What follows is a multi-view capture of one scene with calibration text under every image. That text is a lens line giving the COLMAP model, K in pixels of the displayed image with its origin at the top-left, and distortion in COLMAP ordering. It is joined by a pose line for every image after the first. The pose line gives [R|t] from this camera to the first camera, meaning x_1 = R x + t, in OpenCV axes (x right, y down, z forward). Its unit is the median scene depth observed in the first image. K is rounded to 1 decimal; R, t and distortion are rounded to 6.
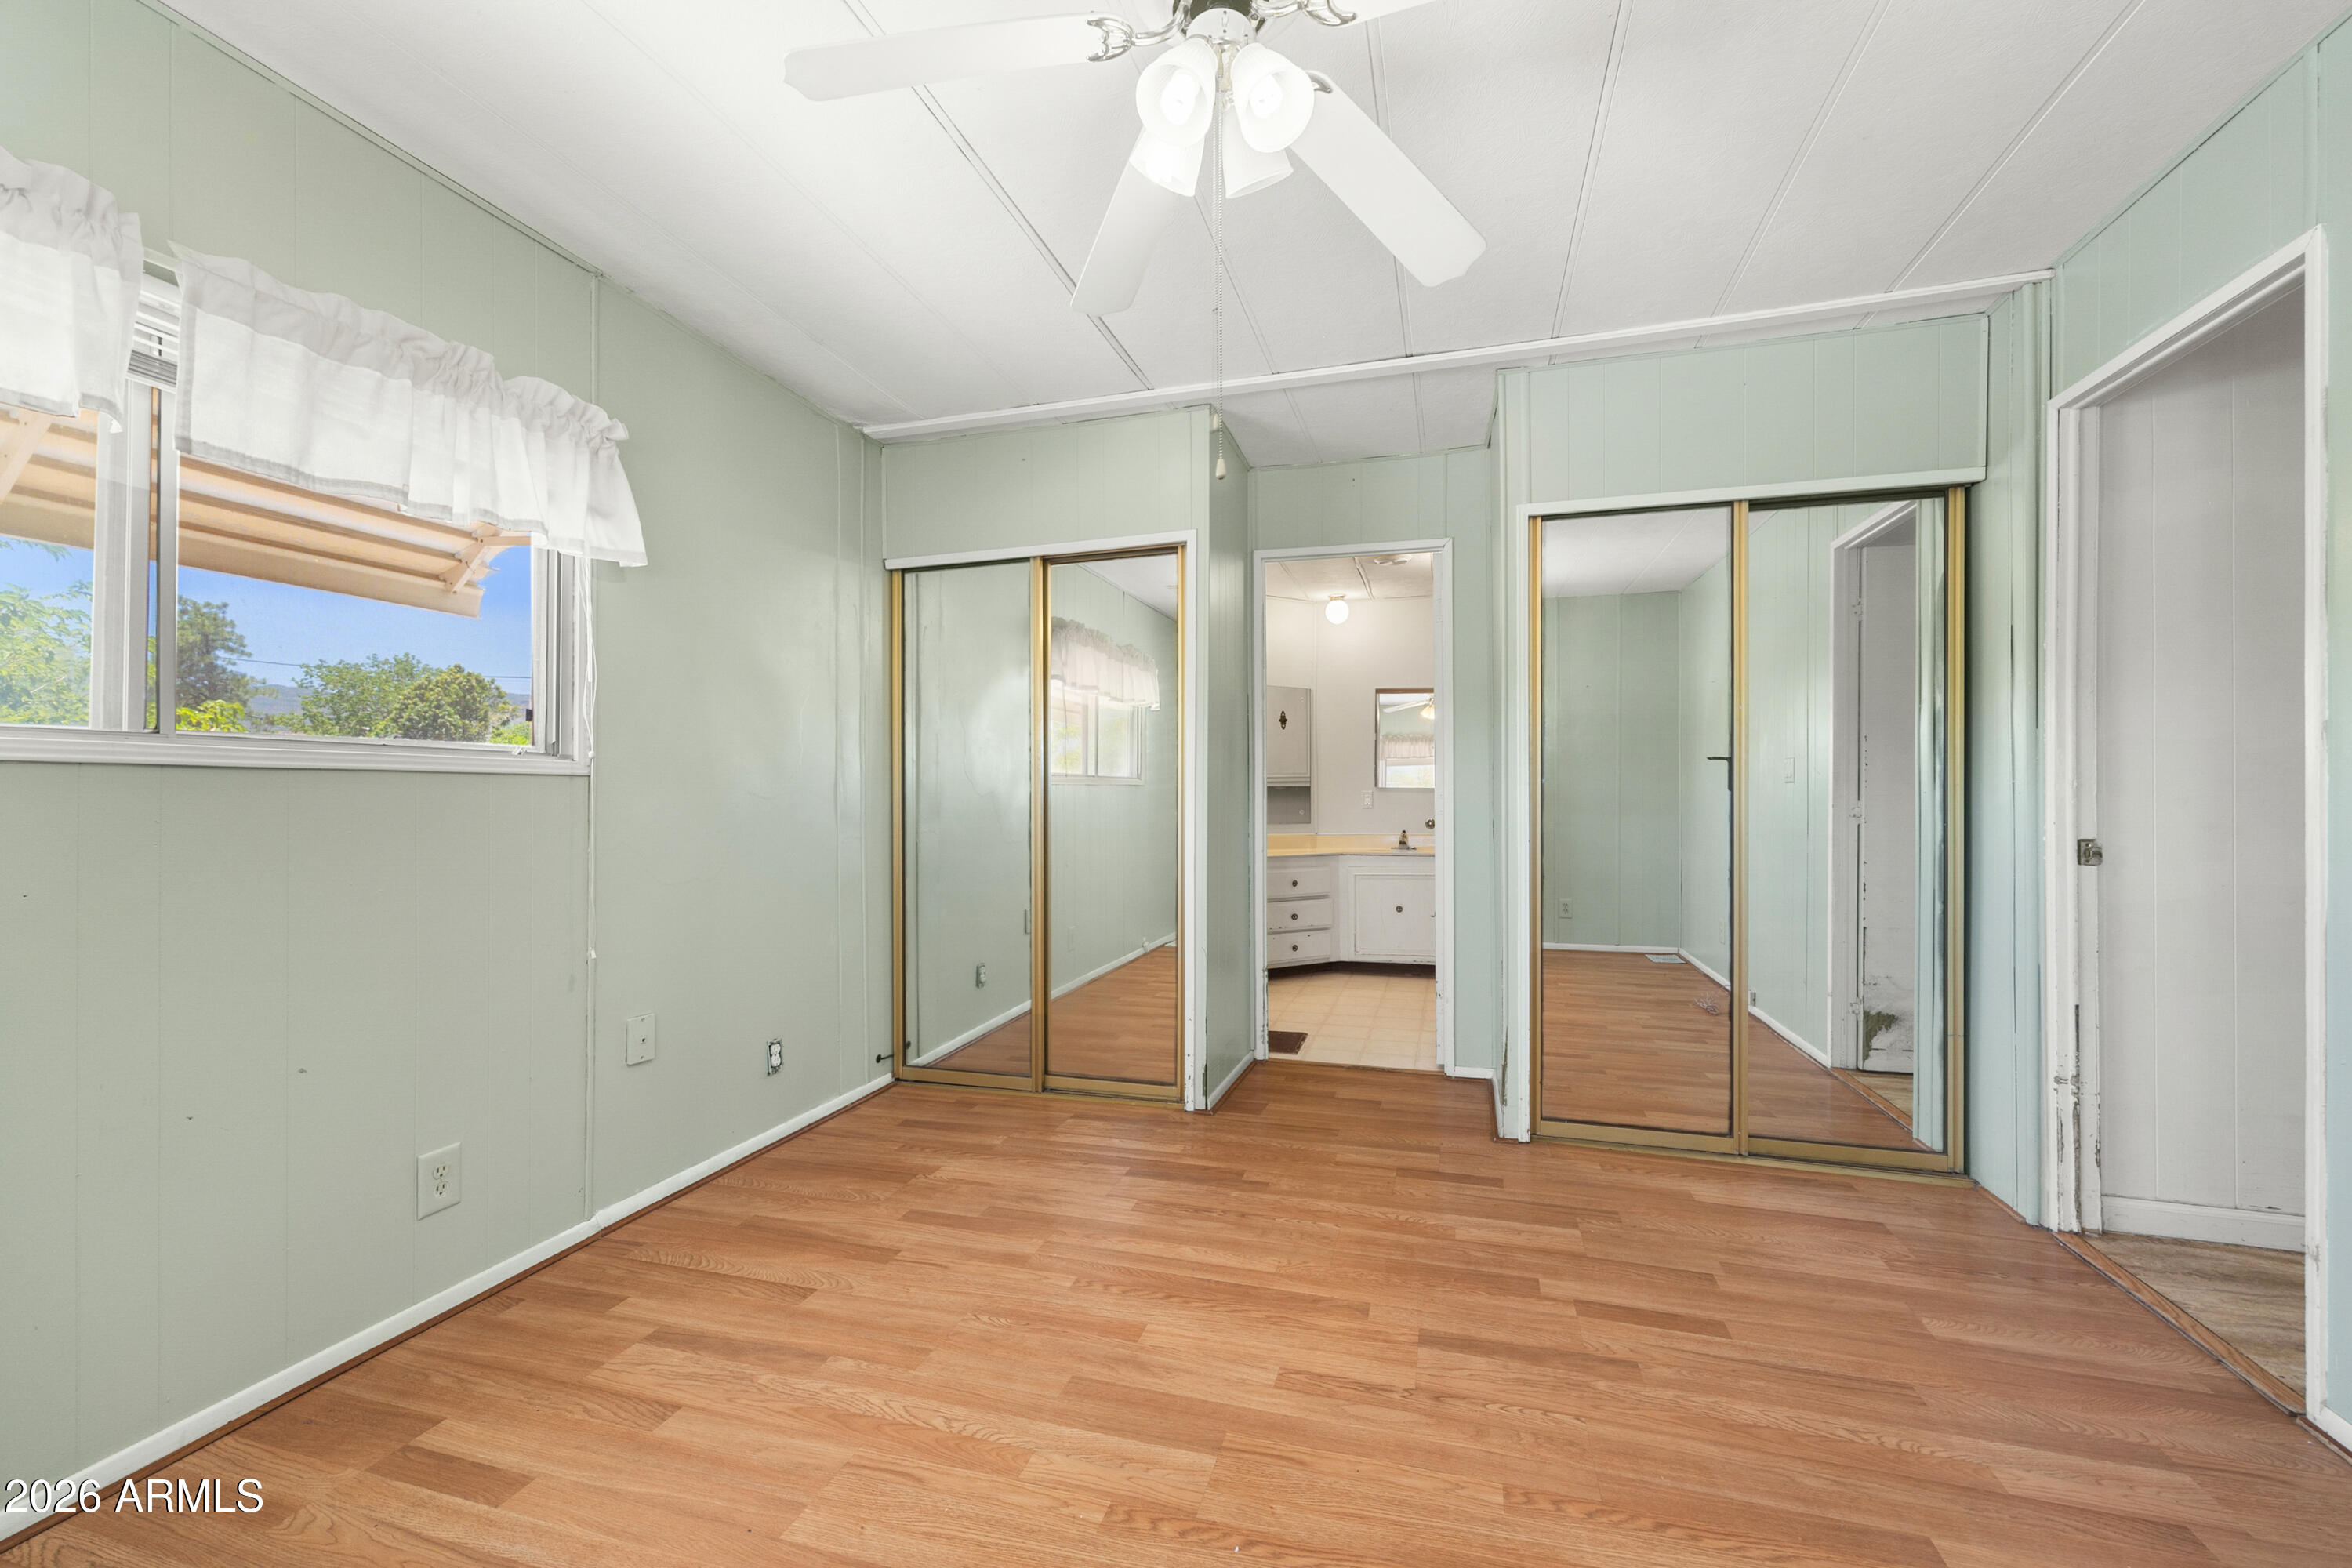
lens RADIAL K [[956.1, 0, 1169.0], [0, 956.1, 787.2], [0, 0, 1]] dist [-0.001021, 0.000432]
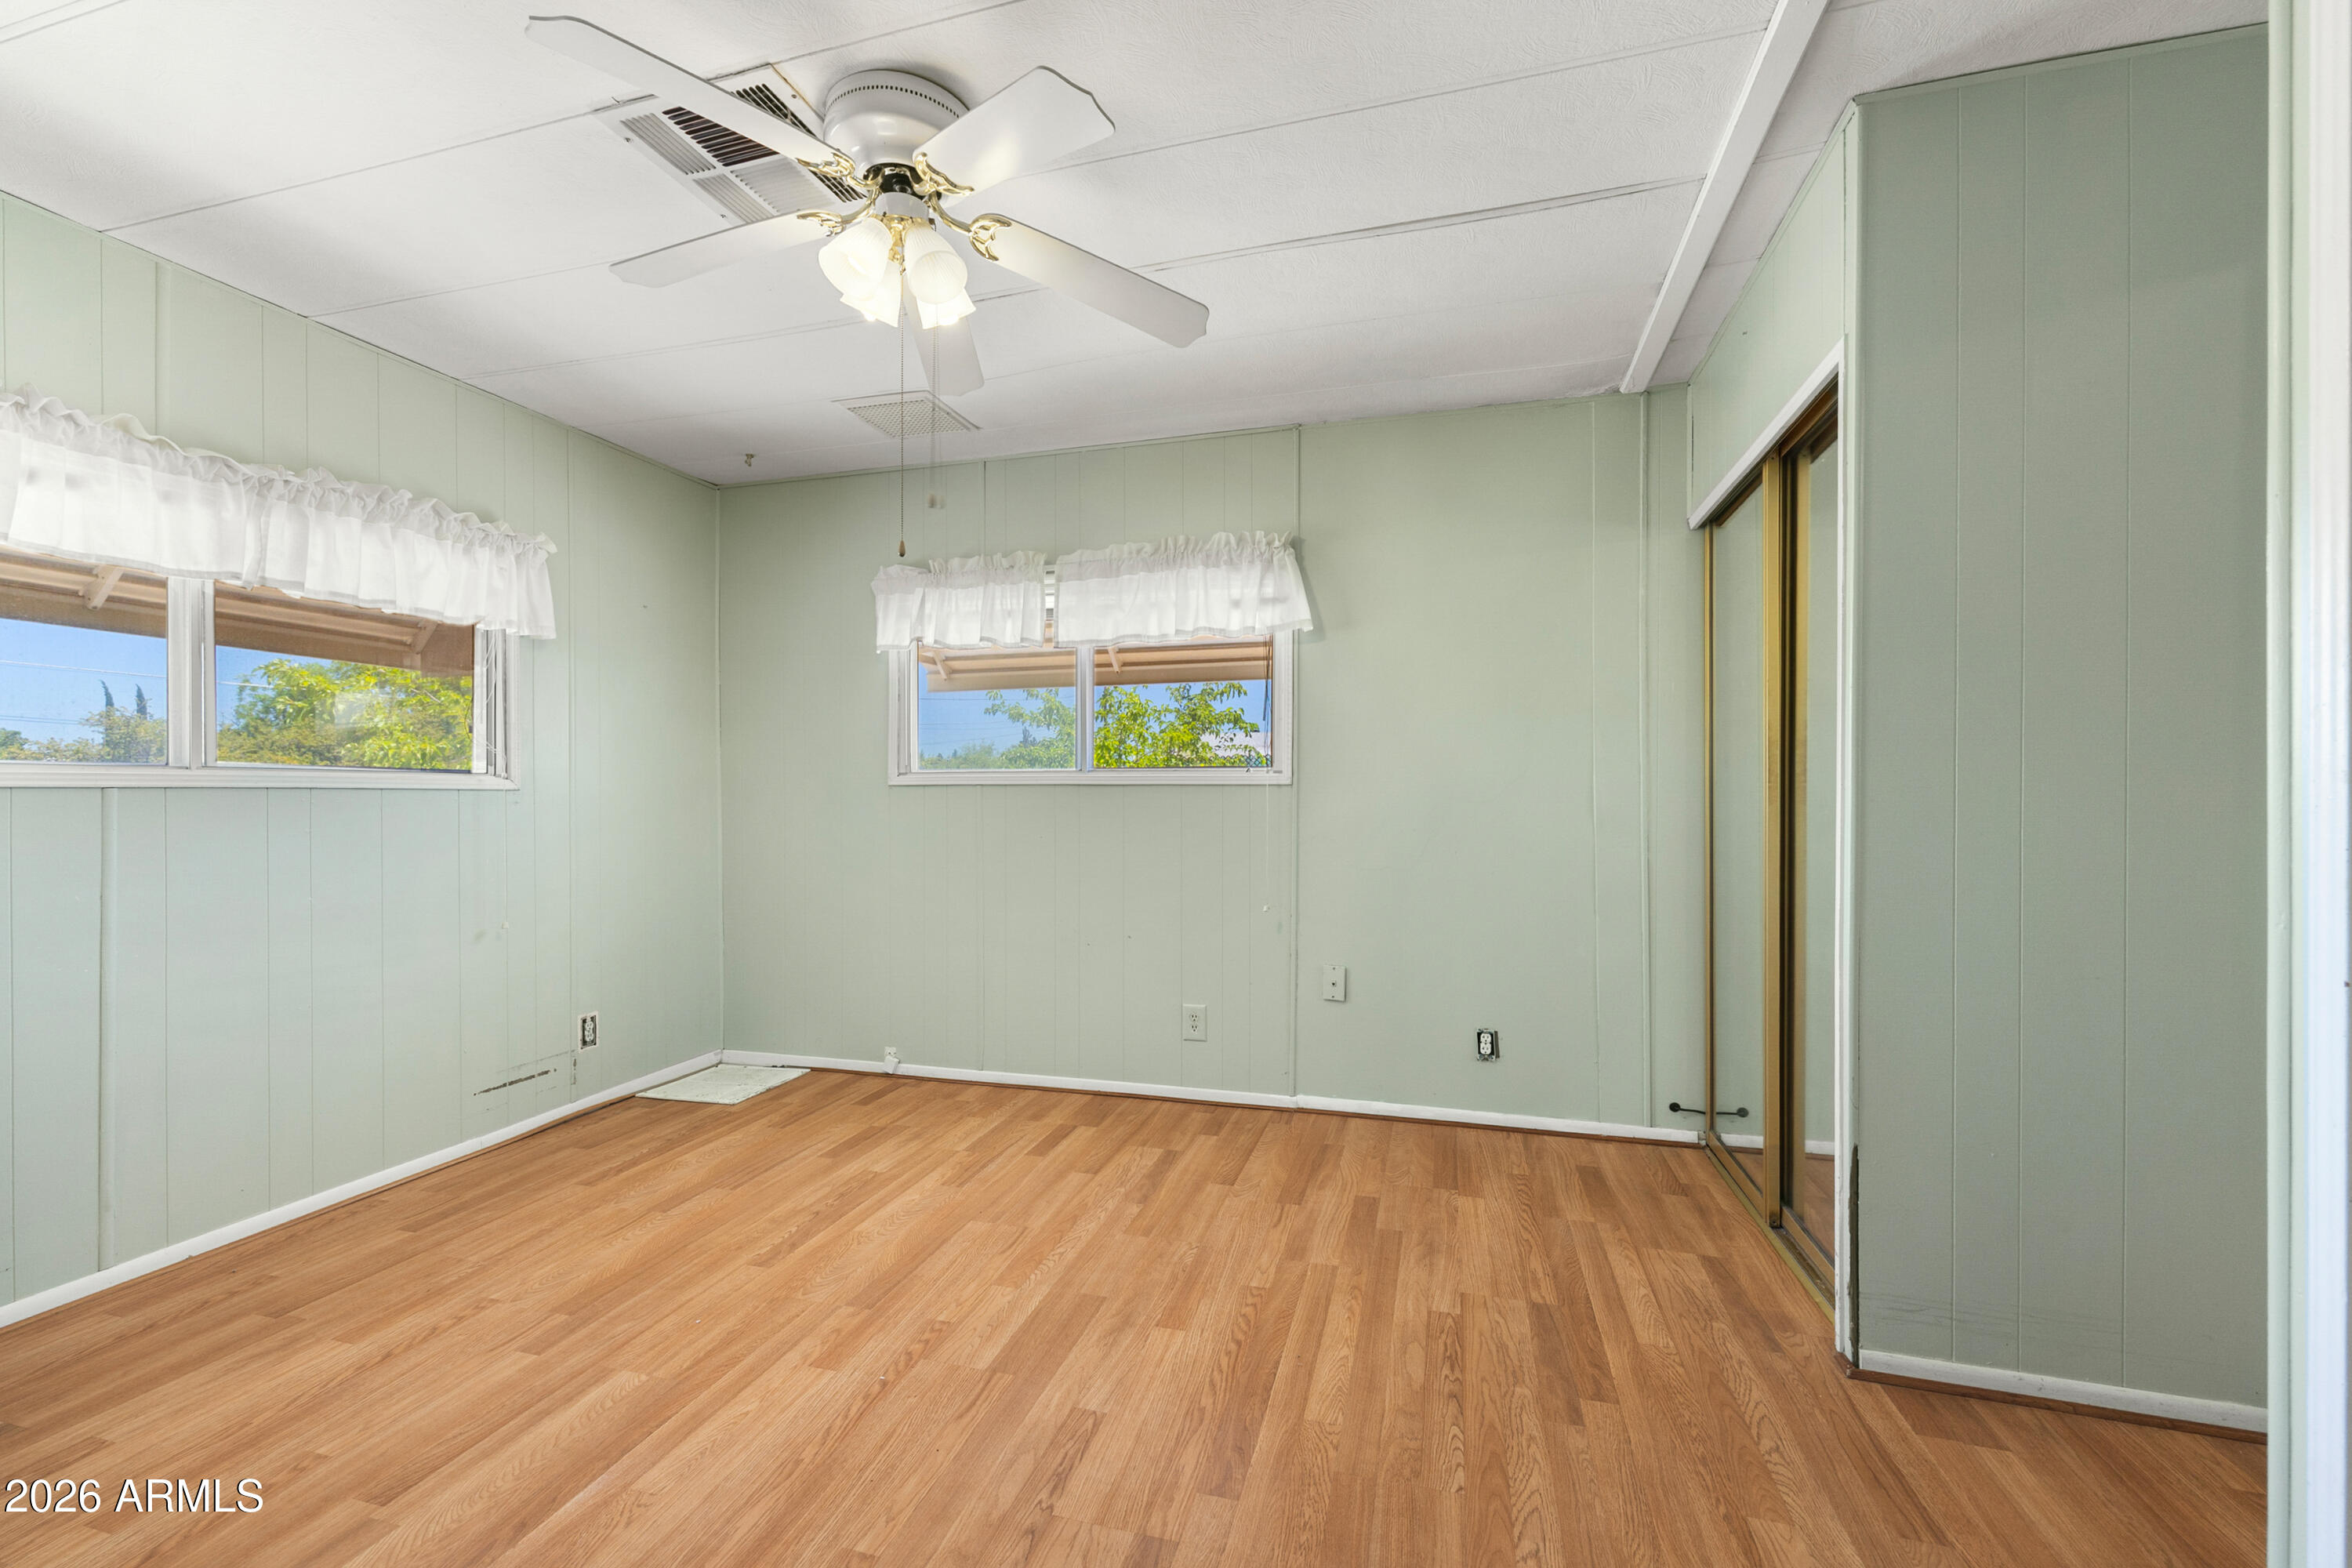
lens RADIAL K [[956.1, 0, 1184.5], [0, 956.1, 796.5], [0, 0, 1]] dist [-0.001021, 0.000432]
pose [[0.008322, 0.002440, -0.999962, 0.918625], [0.008301, 0.999962, 0.002509, 0.000625], [0.999931, -0.008321, 0.008301, 0.937146]]
